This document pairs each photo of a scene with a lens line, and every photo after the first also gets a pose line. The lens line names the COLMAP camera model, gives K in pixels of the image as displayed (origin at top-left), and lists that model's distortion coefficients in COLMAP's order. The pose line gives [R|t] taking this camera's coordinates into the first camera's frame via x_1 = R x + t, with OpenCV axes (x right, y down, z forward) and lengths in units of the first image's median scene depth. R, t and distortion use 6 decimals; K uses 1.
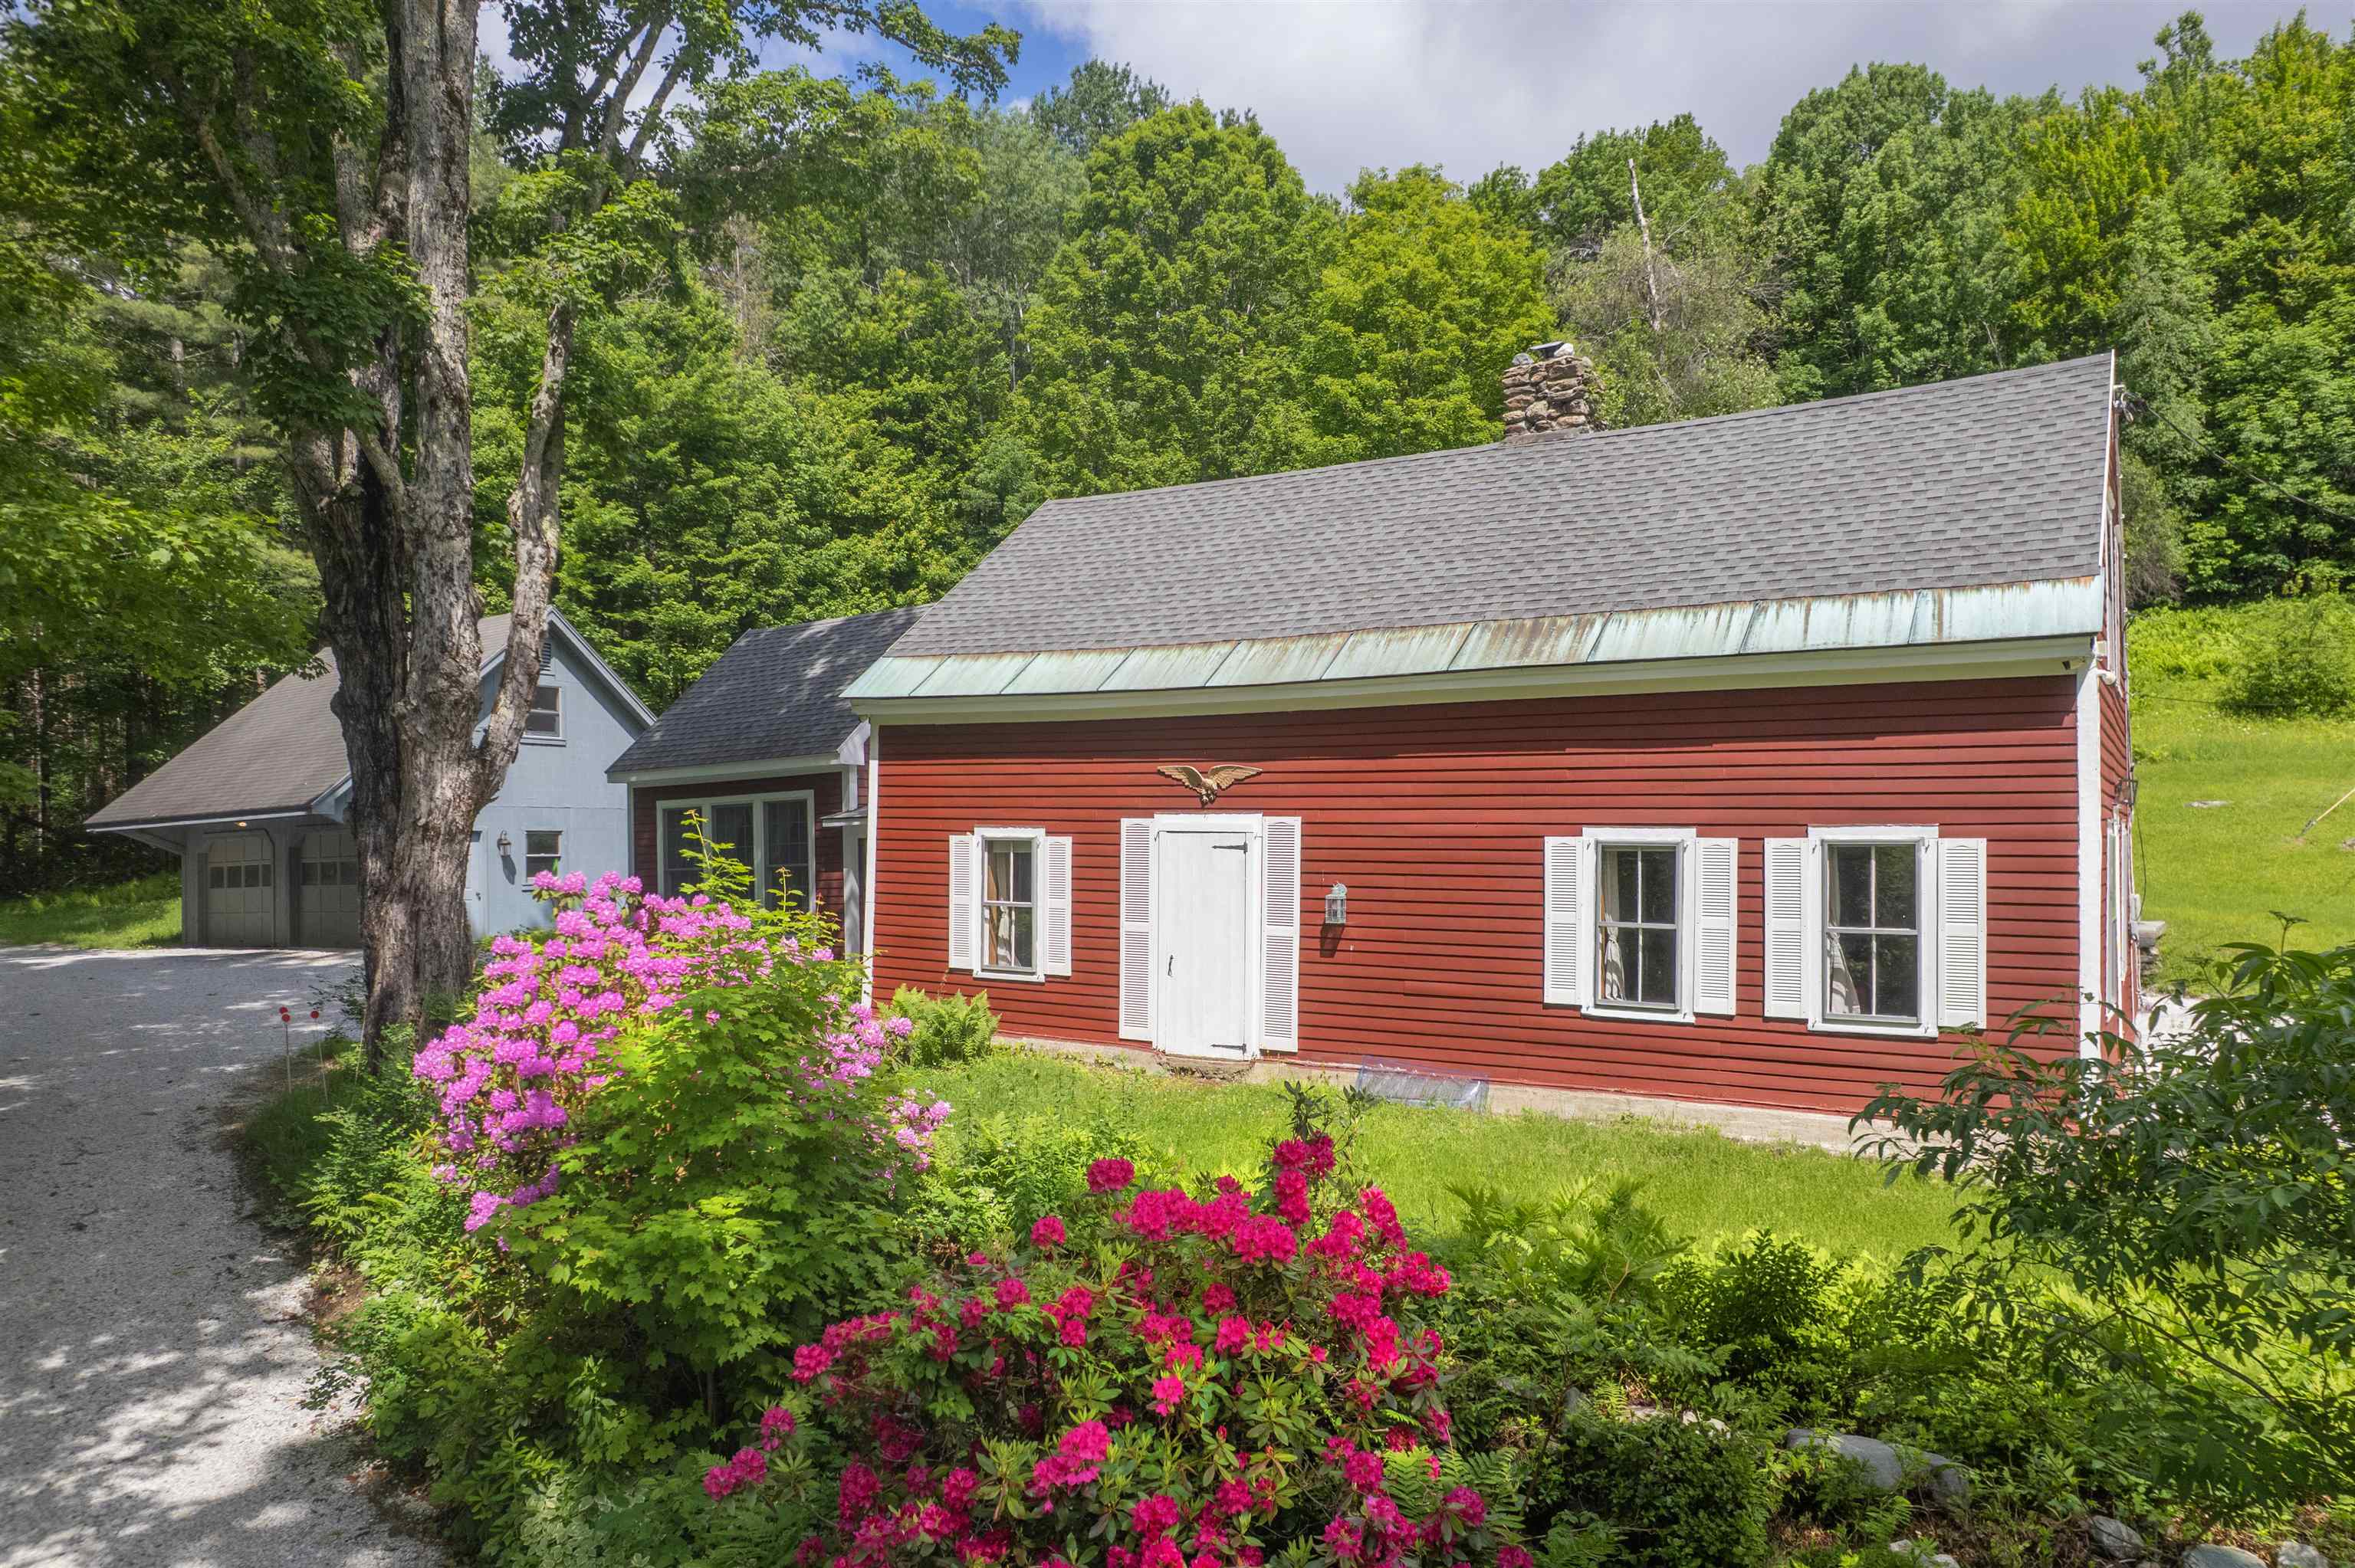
lens RADIAL K [[1574.2, 0, 1172.3], [0, 1574.2, 837.0], [0, 0, 1]] dist [-0.068685, 0.059492]
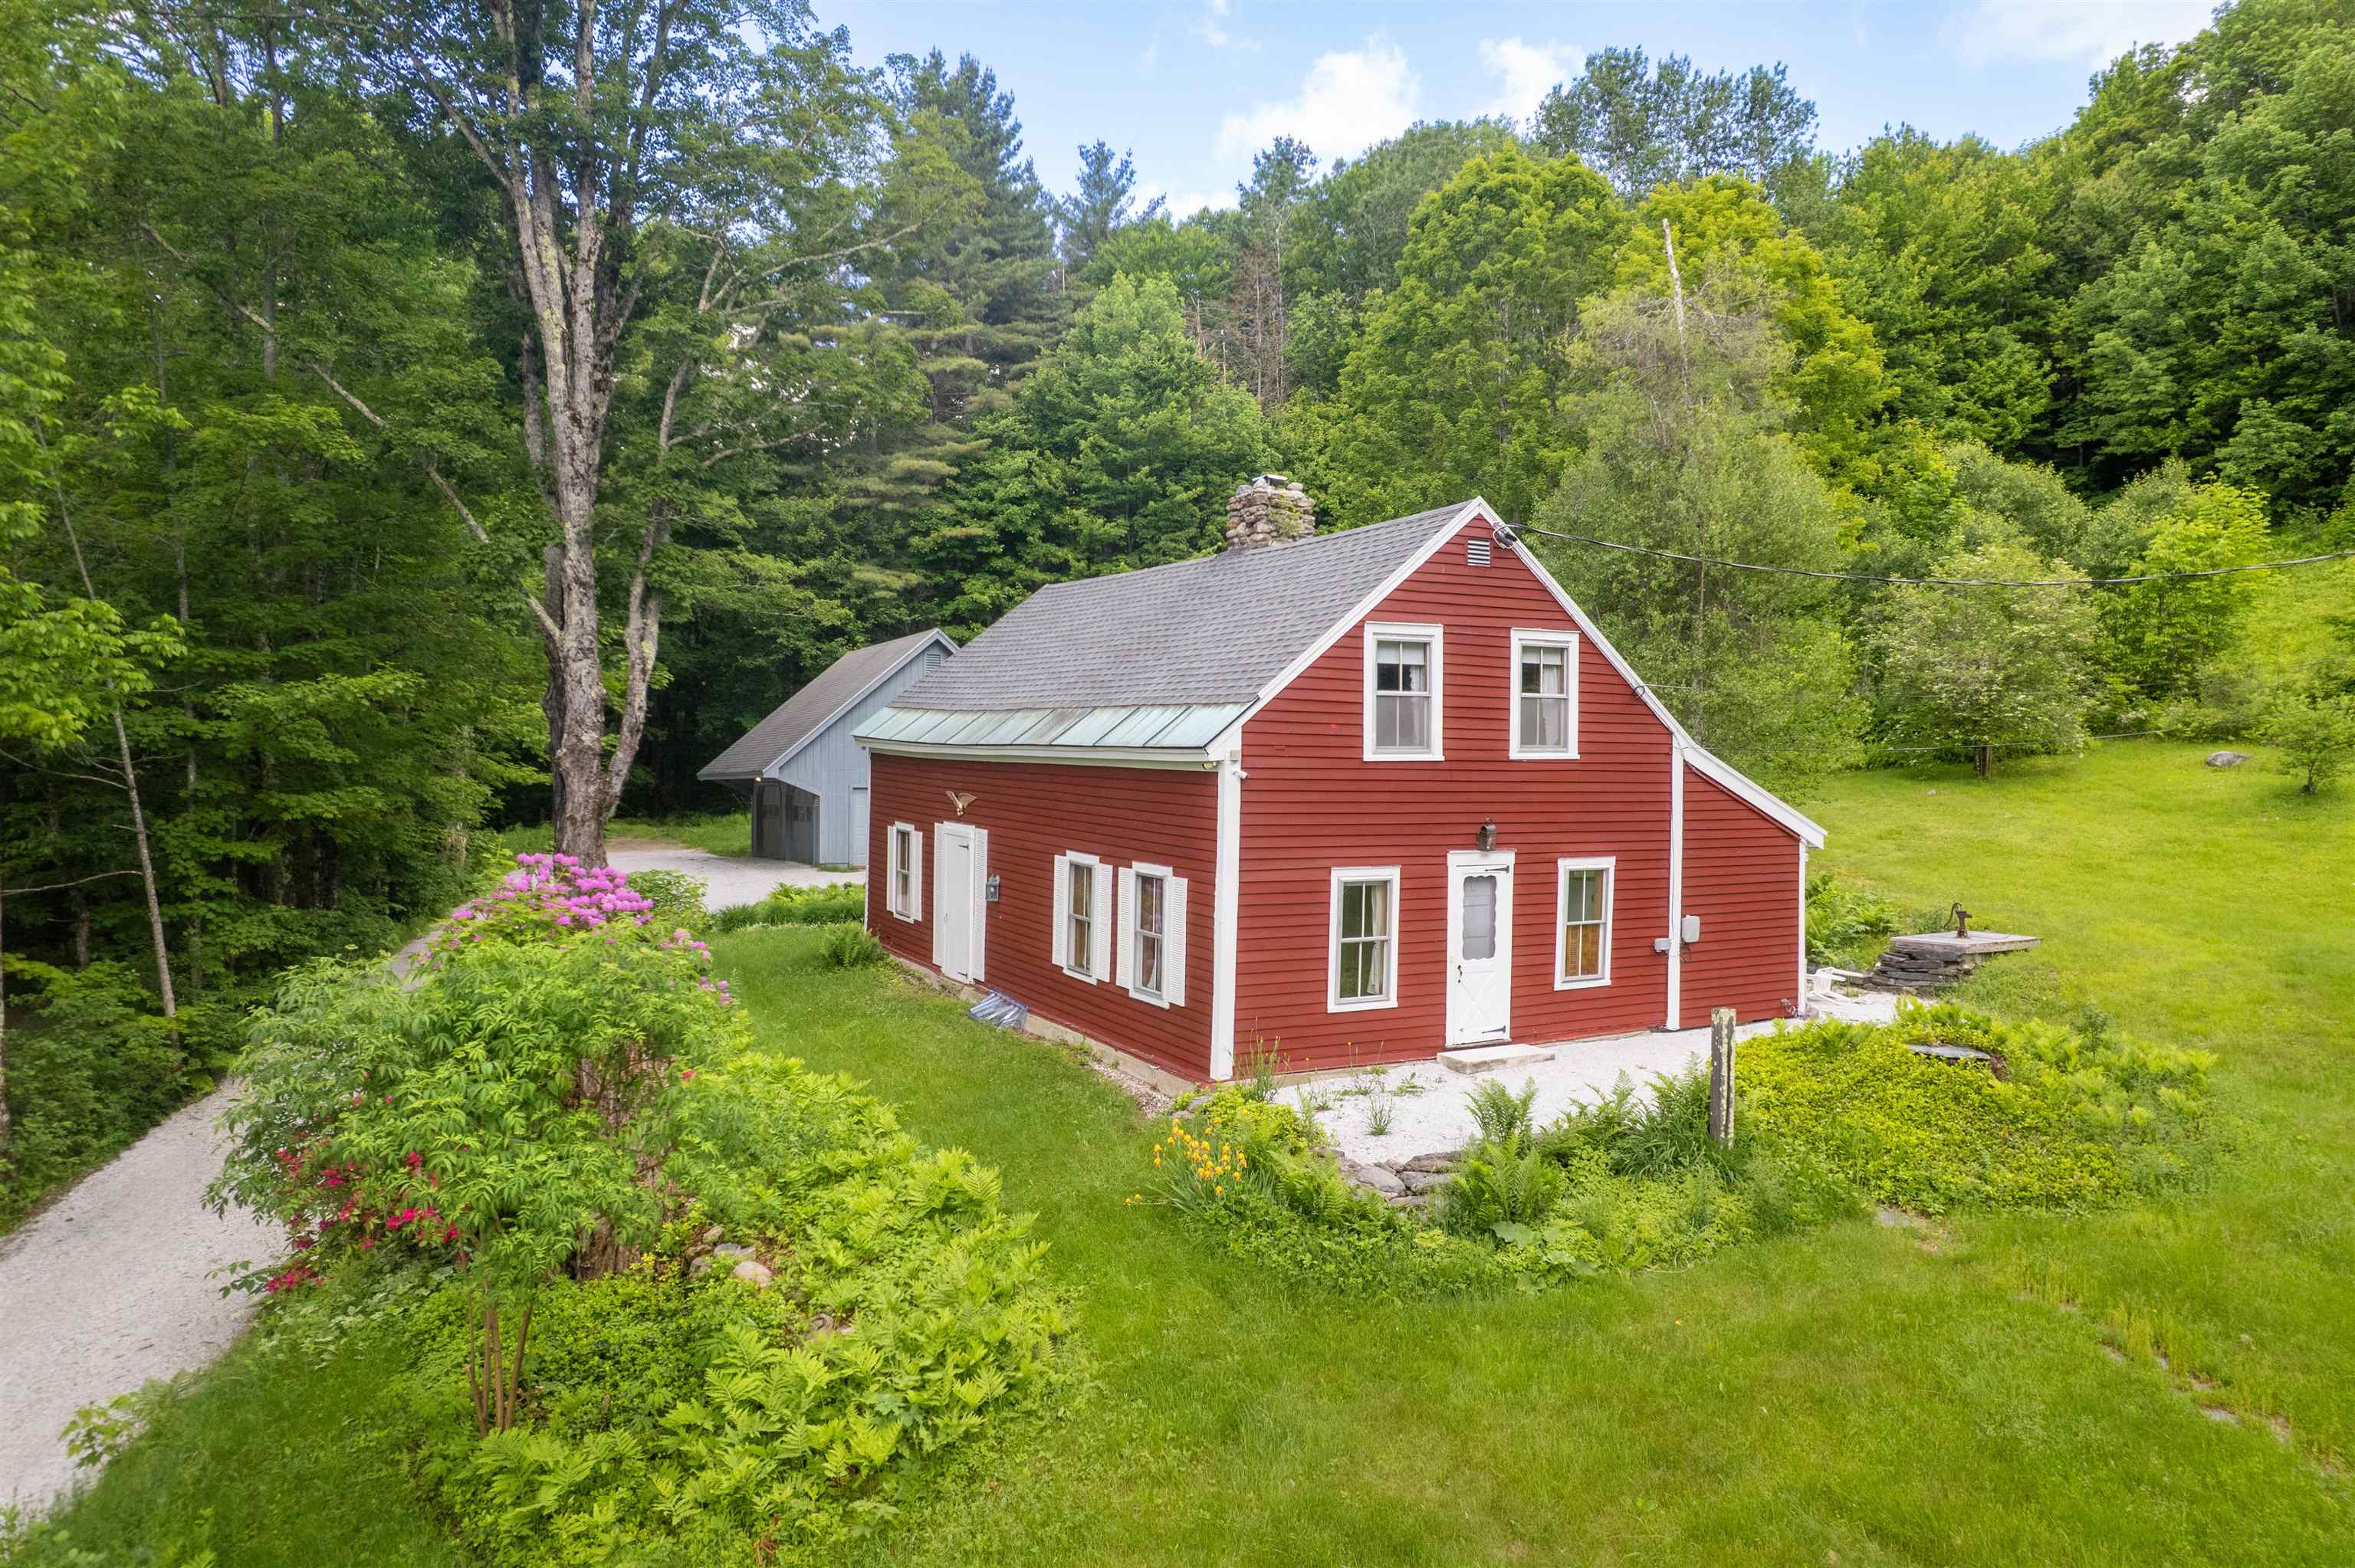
lens RADIAL K [[1496.2, 0, 1183.6], [0, 1496.2, 801.6], [0, 0, 1]] dist [-0.066212, 0.059841]
pose [[0.885237, 0.031942, -0.464042, 0.810051], [-0.016617, 0.999174, 0.037078, -0.085409], [0.464843, -0.025112, 0.885037, -0.178973]]
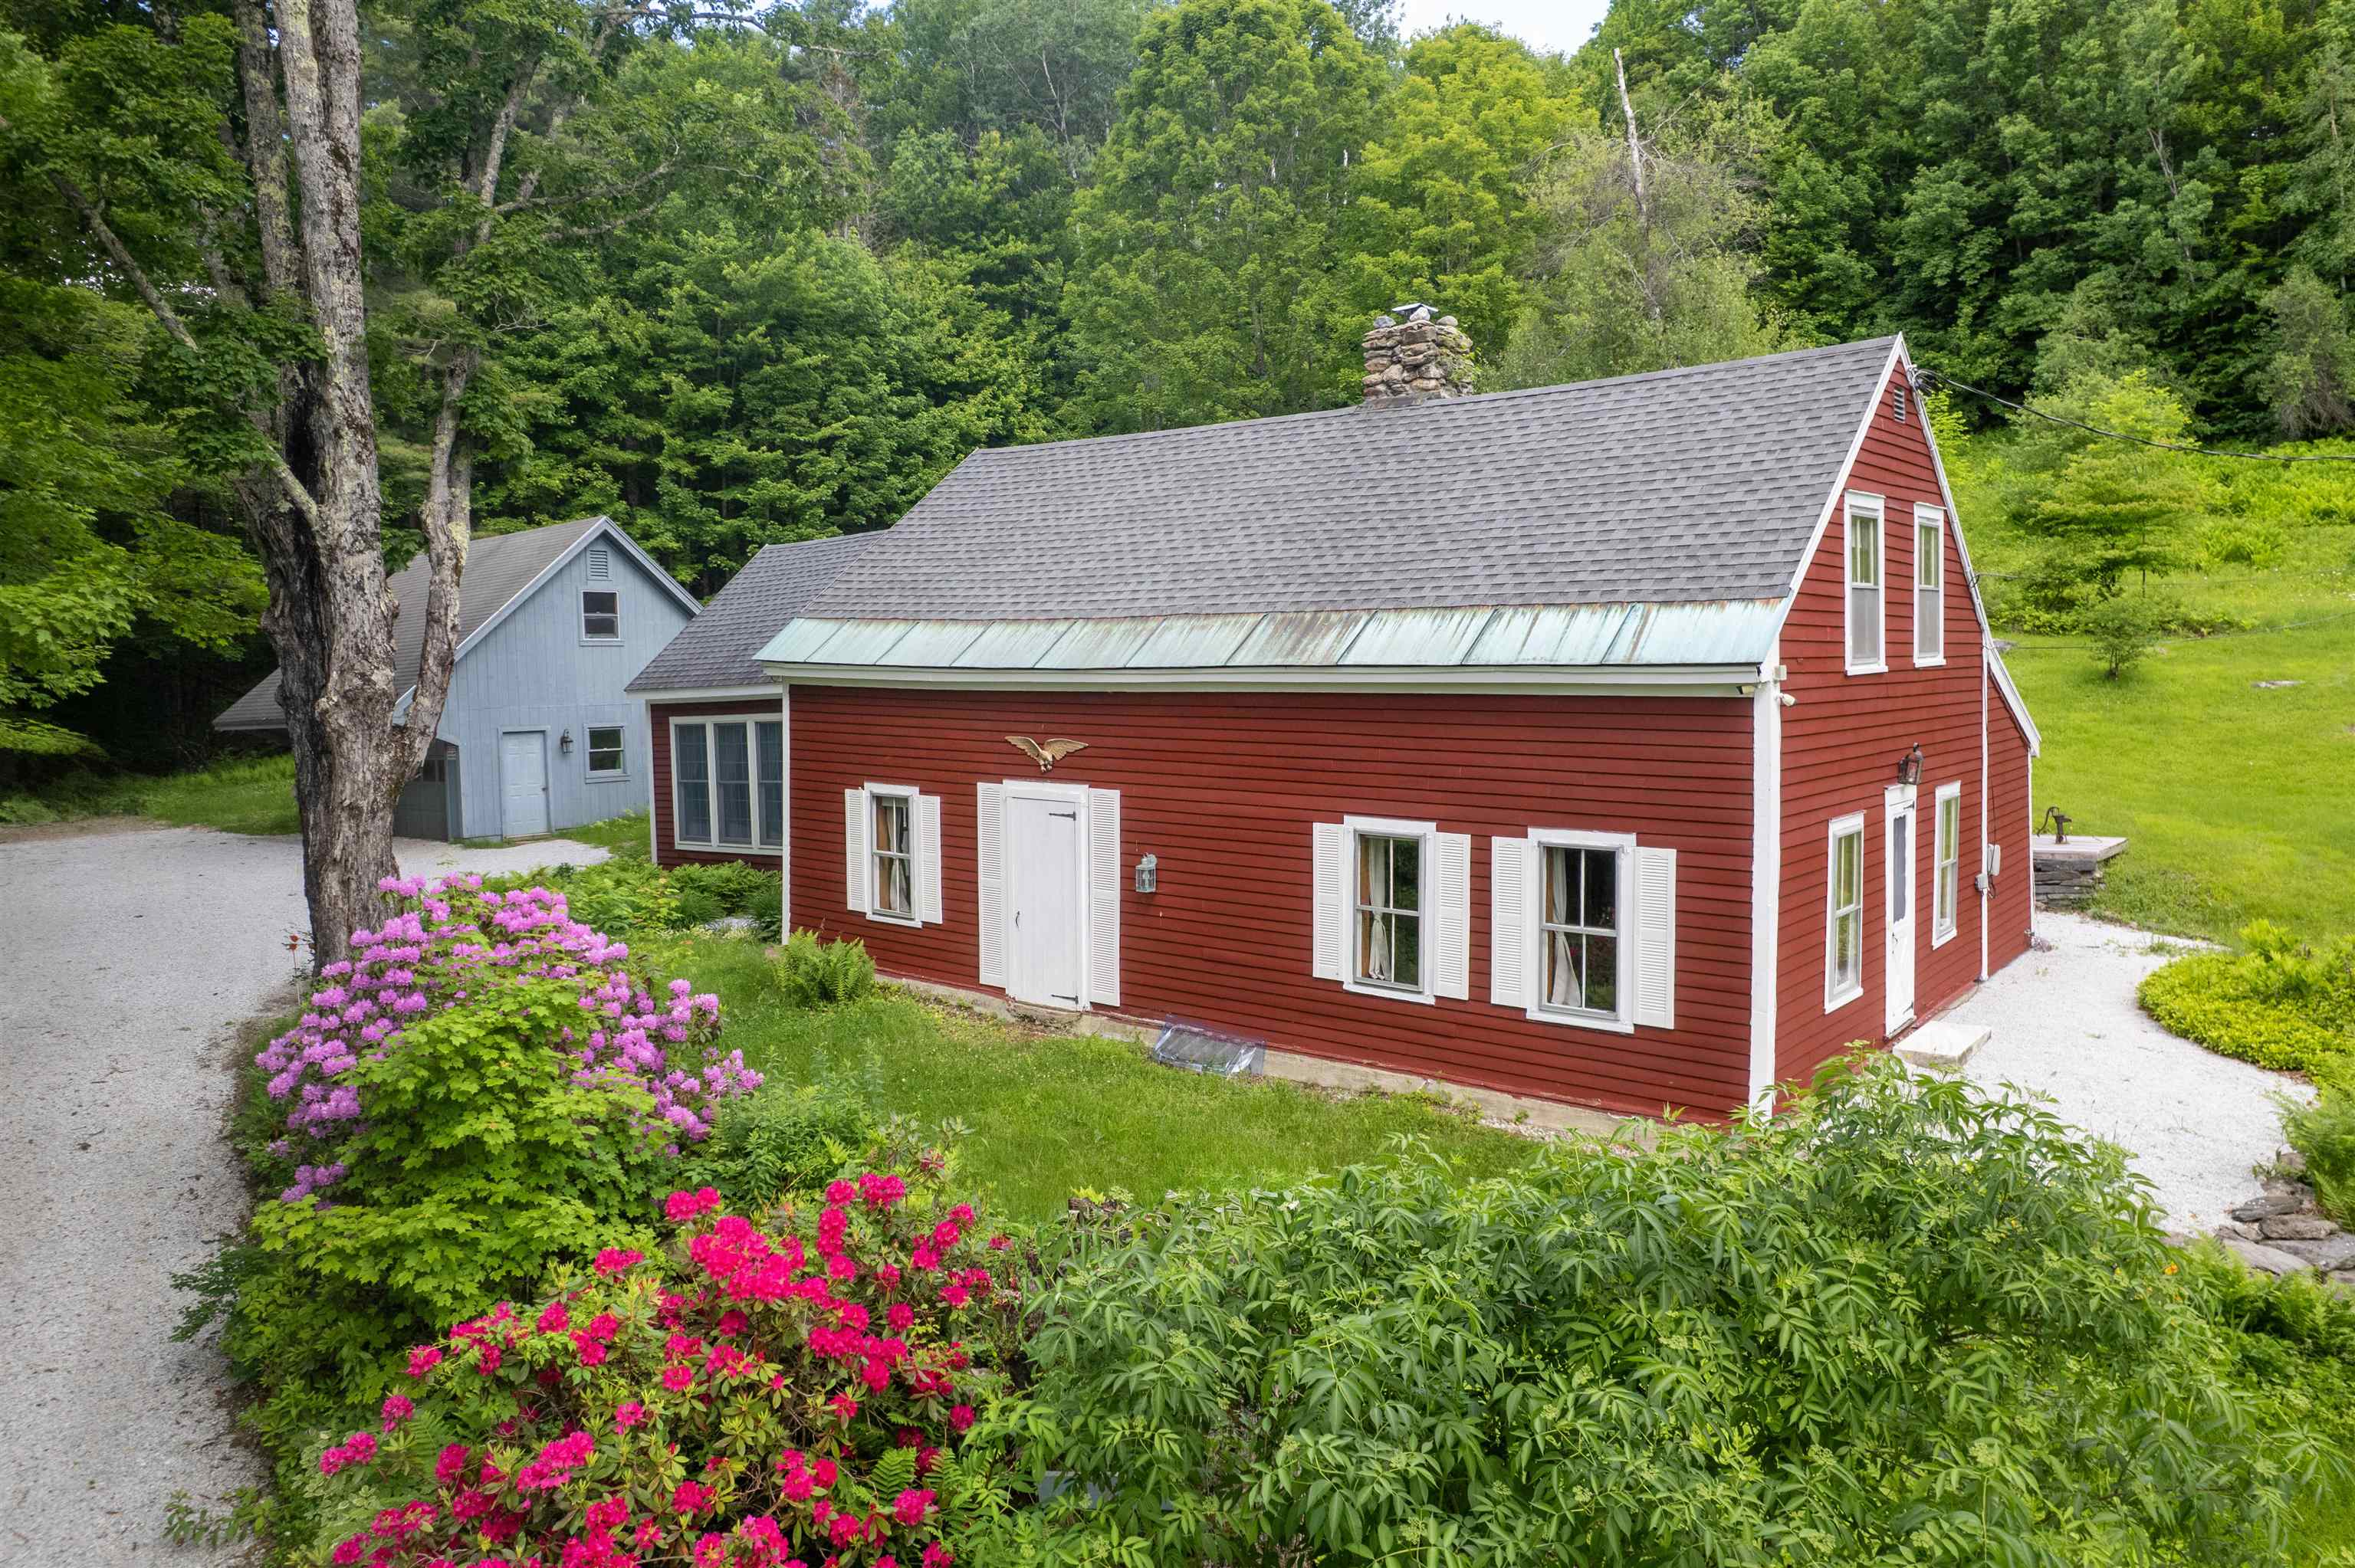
lens RADIAL K [[1581.1, 0, 1191.3], [0, 1581.1, 764.3], [0, 0, 1]] dist [-0.080946, 0.079911]
pose [[0.994329, -0.003516, -0.106291, 0.213914], [0.010916, 0.997548, 0.069124, -0.091413], [0.105788, -0.069893, 0.991929, -0.057104]]
